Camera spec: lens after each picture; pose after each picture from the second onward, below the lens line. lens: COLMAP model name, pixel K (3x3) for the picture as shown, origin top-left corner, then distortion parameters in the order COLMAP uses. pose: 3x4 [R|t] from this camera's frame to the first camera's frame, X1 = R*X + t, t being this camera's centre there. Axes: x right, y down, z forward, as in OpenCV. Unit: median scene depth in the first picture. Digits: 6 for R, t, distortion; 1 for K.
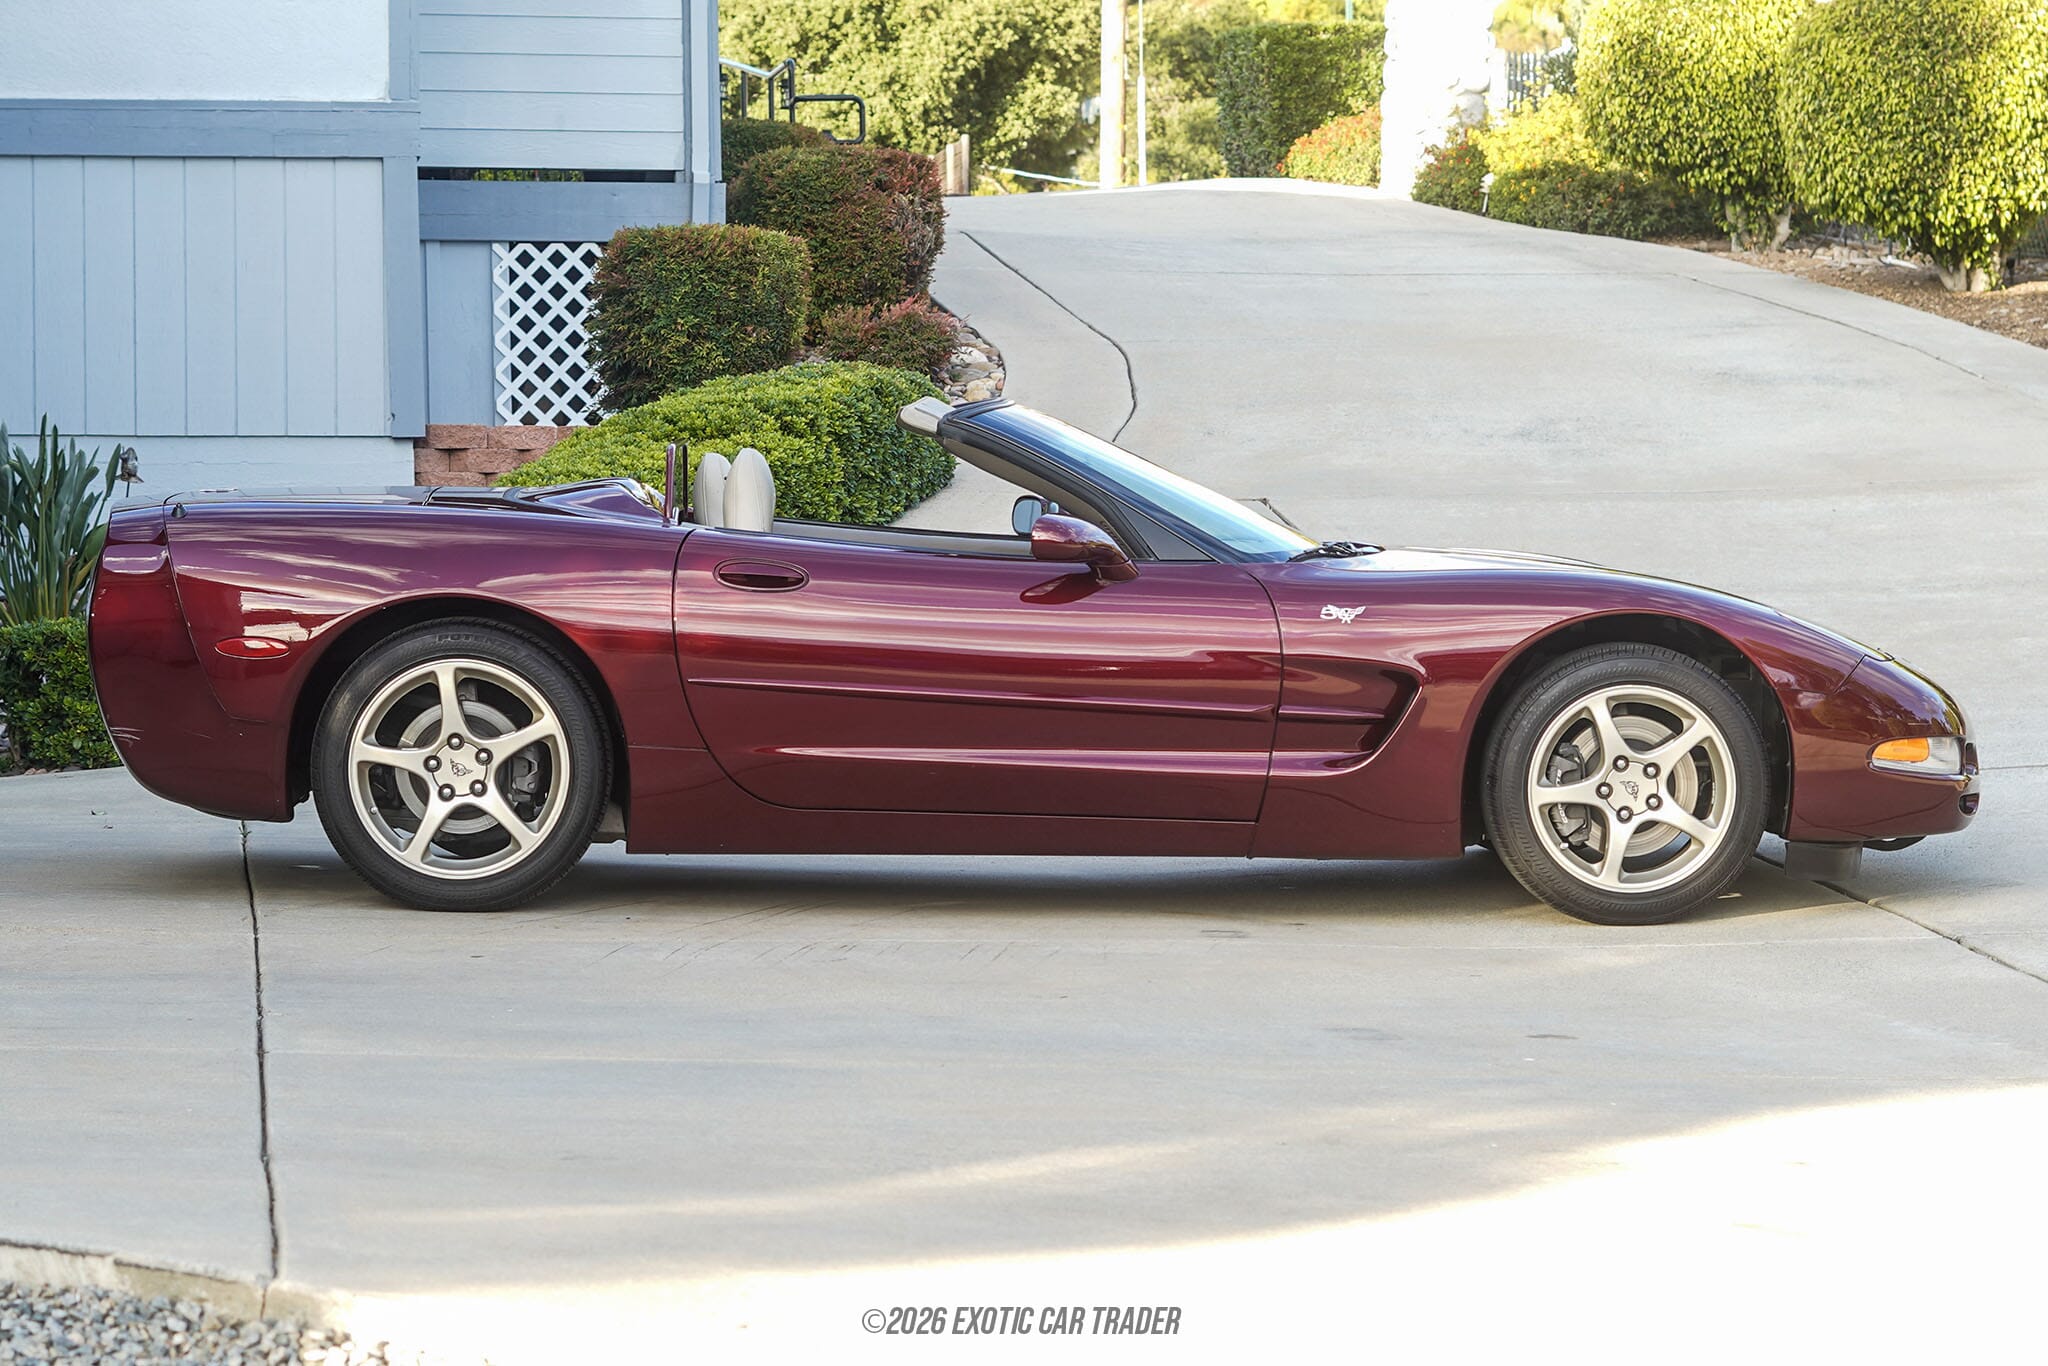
lens RADIAL K [[6994.7, 0, 1024.0], [0, 6994.7, 683.0], [0, 0, 1]] dist [0.090107, -0.555351]
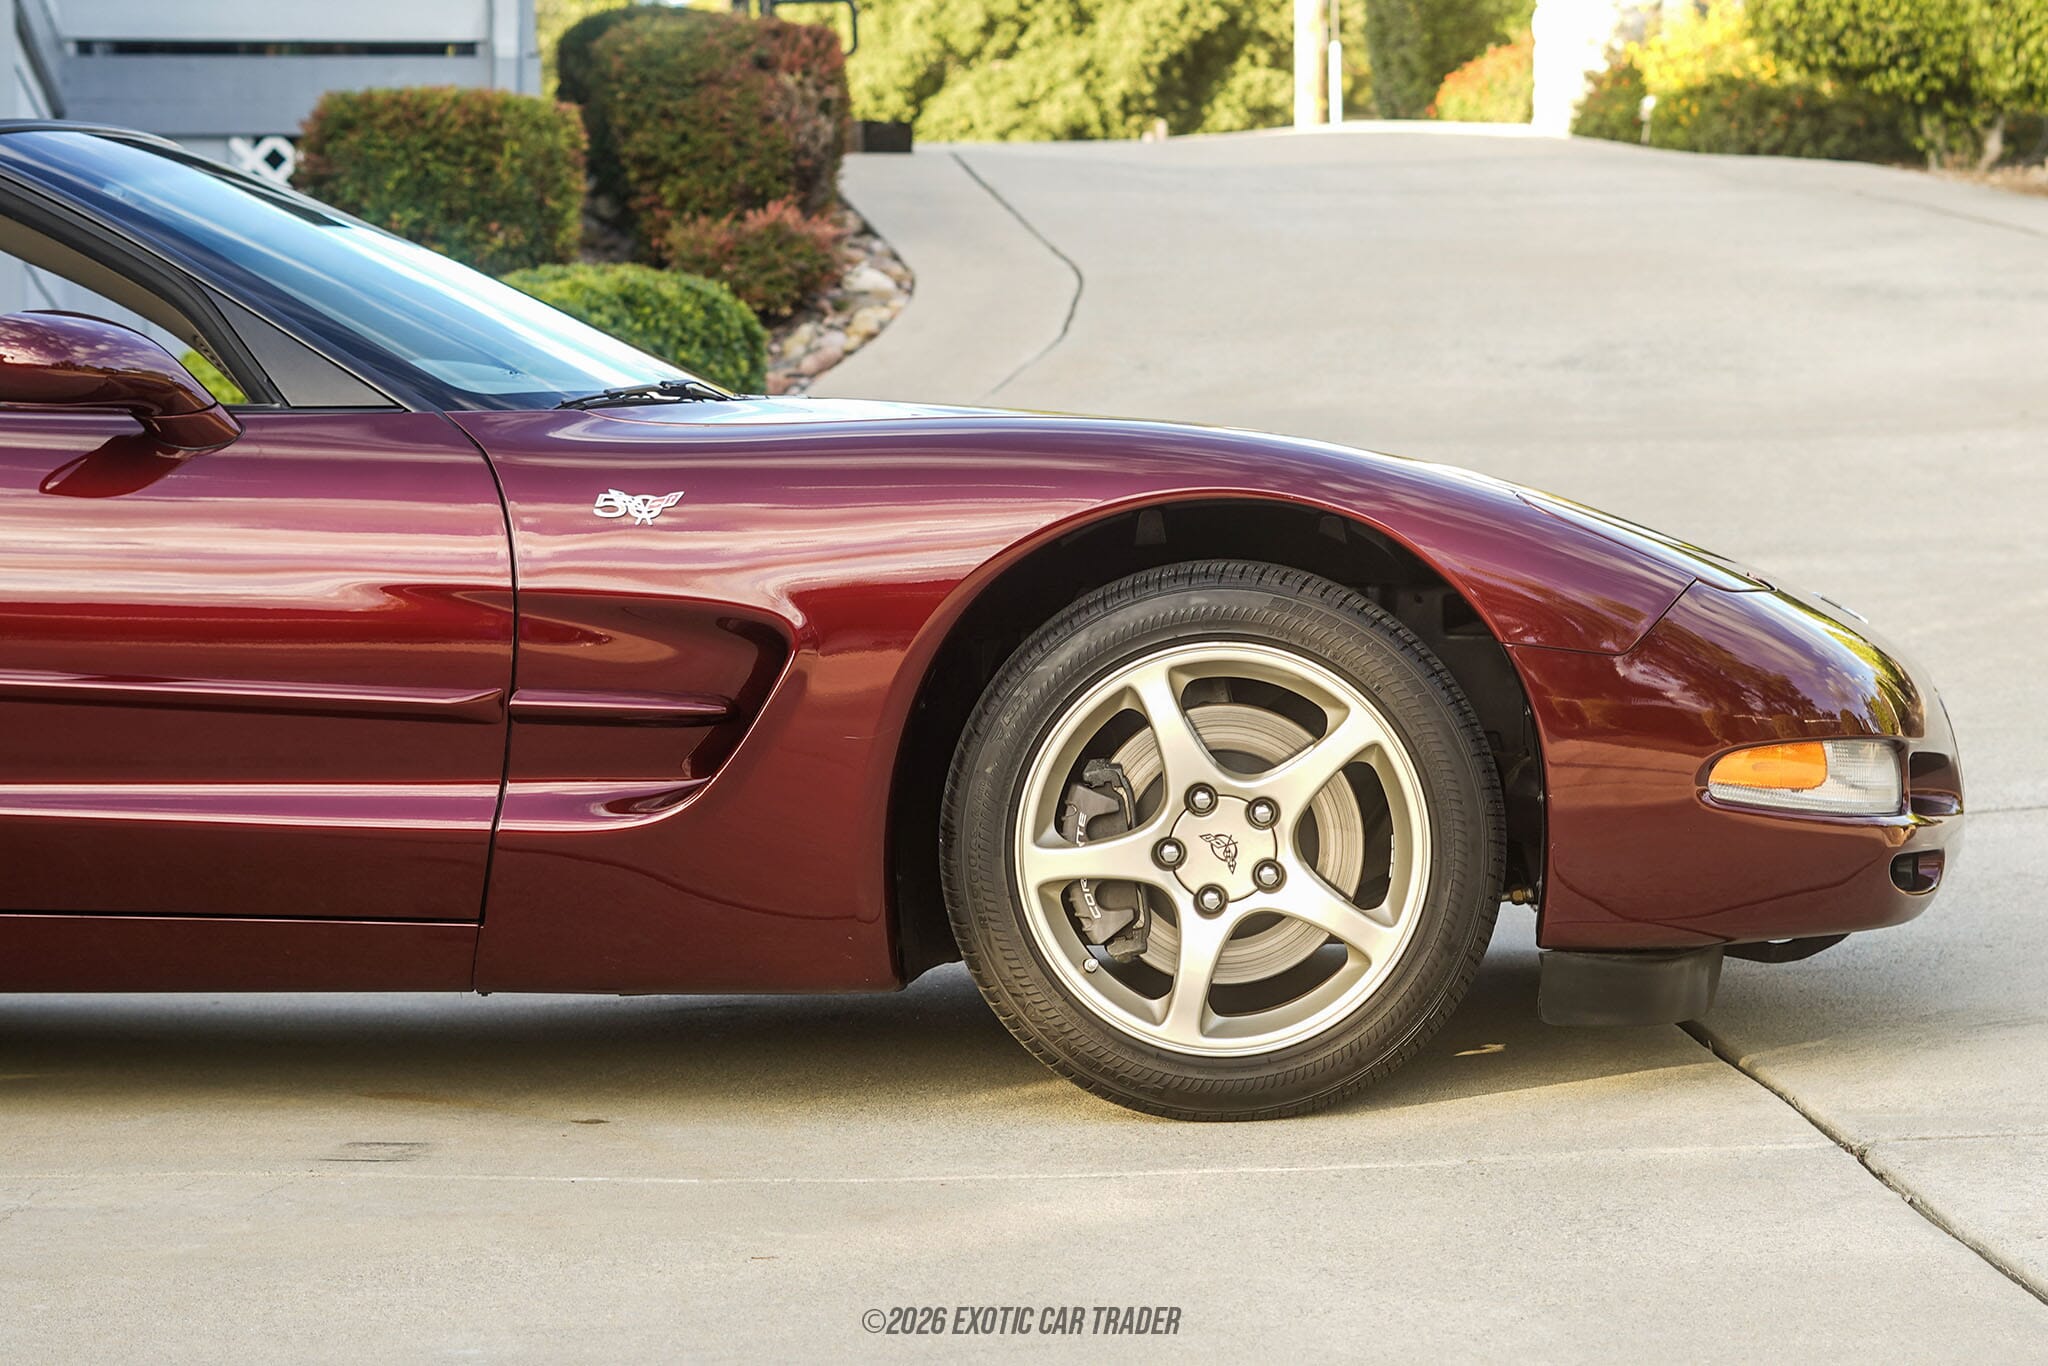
lens RADIAL K [[6457.6, 0, 1221.2], [0, 6457.6, 682.3], [0, 0, 1]] dist [0.008659, 2.171307]
pose [[0.999083, -0.011508, -0.041248, 0.105398], [0.011112, 0.999890, -0.009814, 0.007634], [0.041356, 0.009346, 0.999101, 0.534377]]
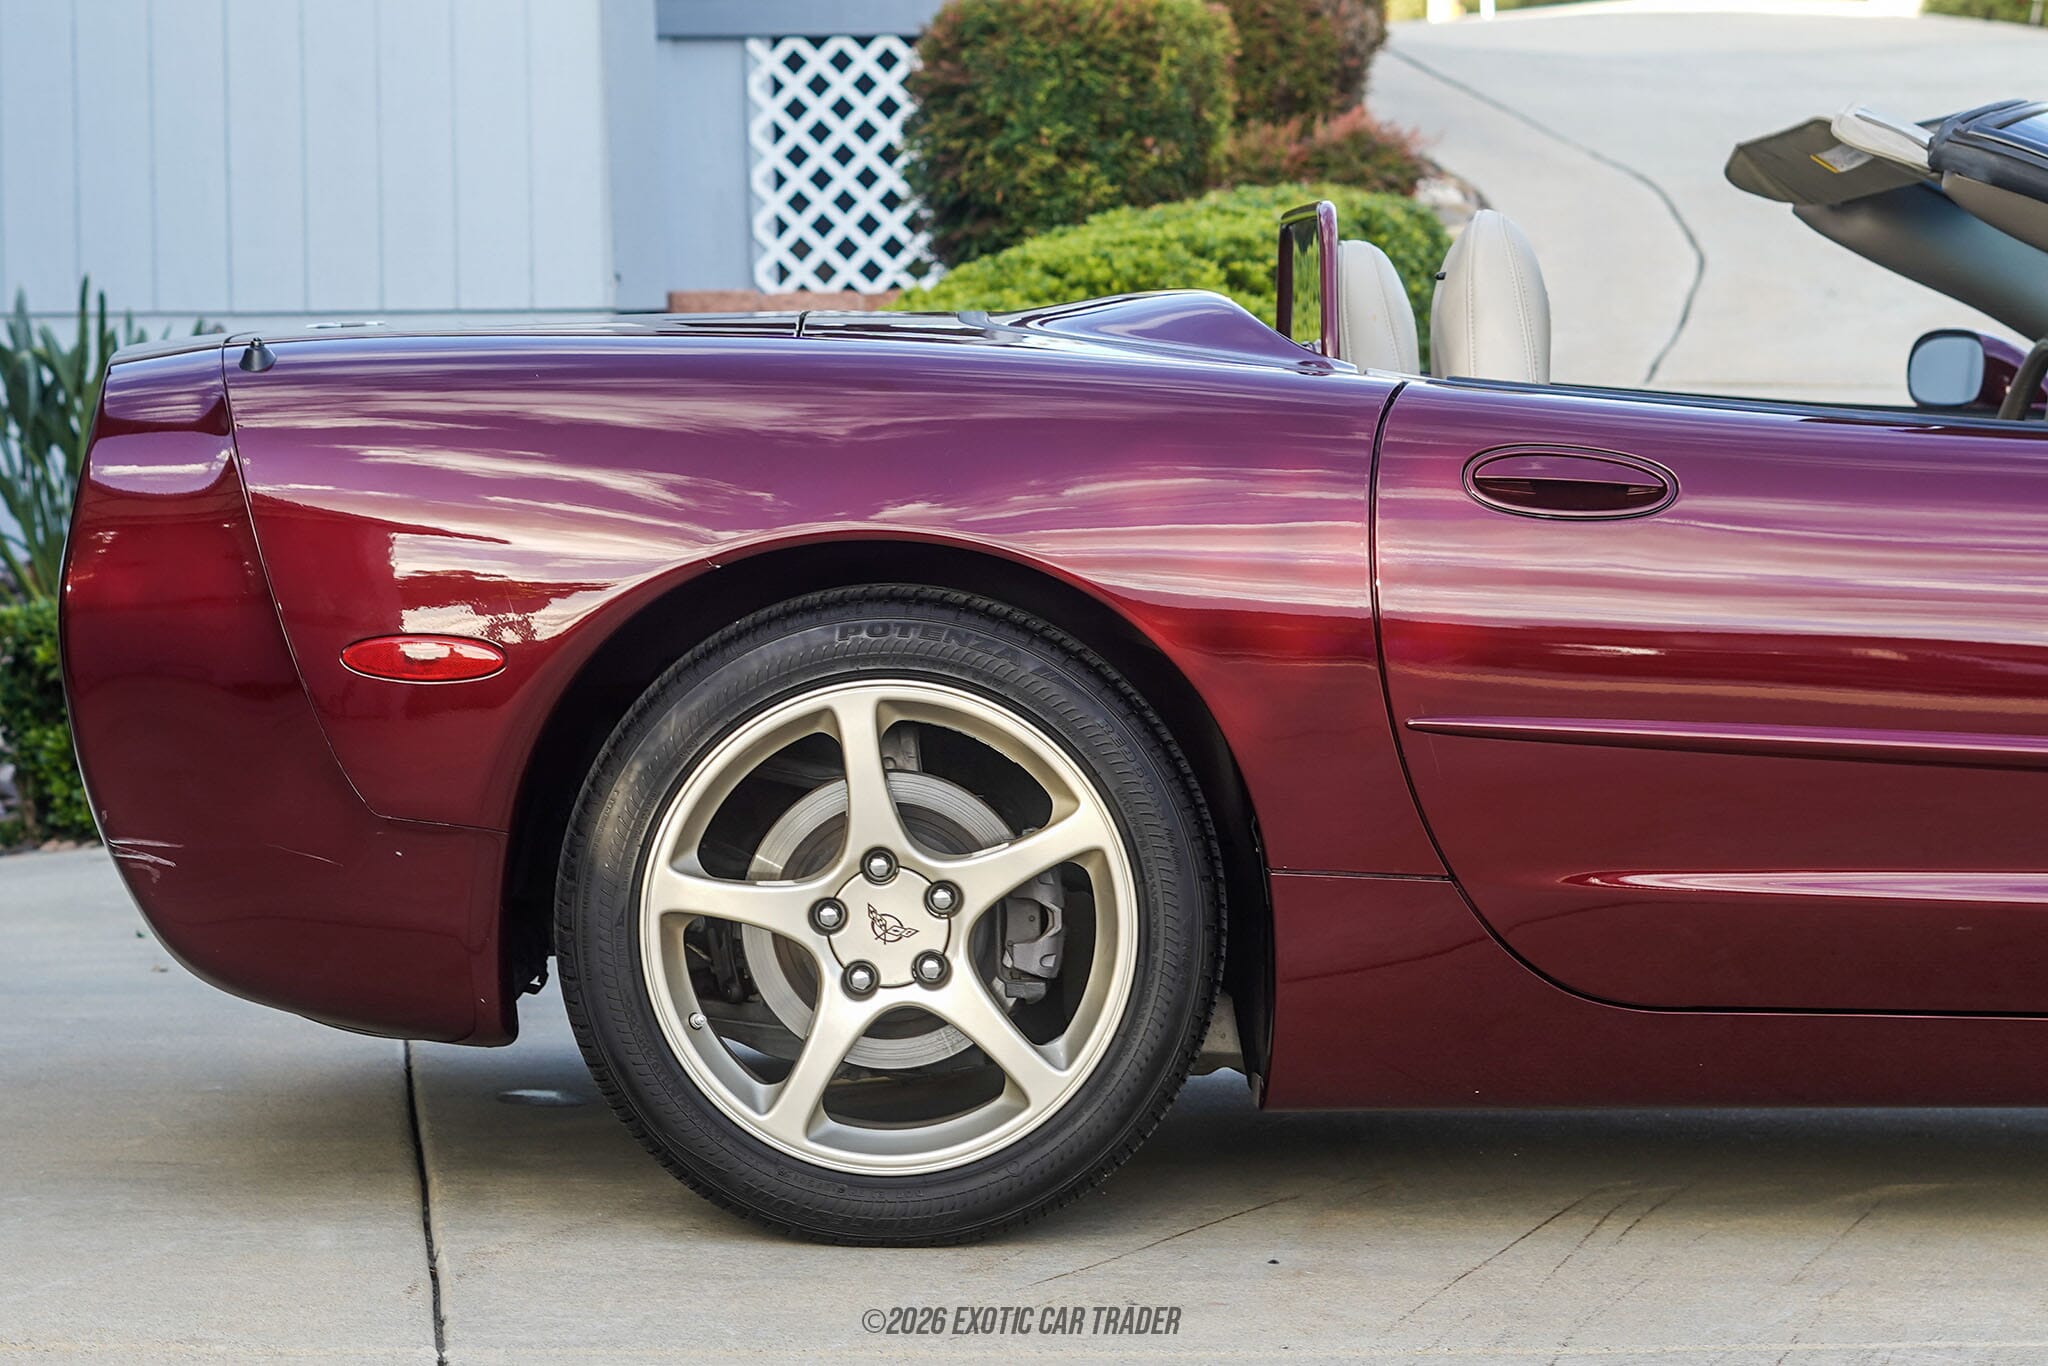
lens RADIAL K [[6994.7, 0, 1024.0], [0, 6994.7, 683.0], [0, 0, 1]] dist [0.090107, -0.555351]
pose [[0.999694, -0.012716, -0.021199, -0.061688], [0.012850, 0.999898, 0.006173, -0.005775], [0.021118, -0.006444, 0.999756, 0.549272]]
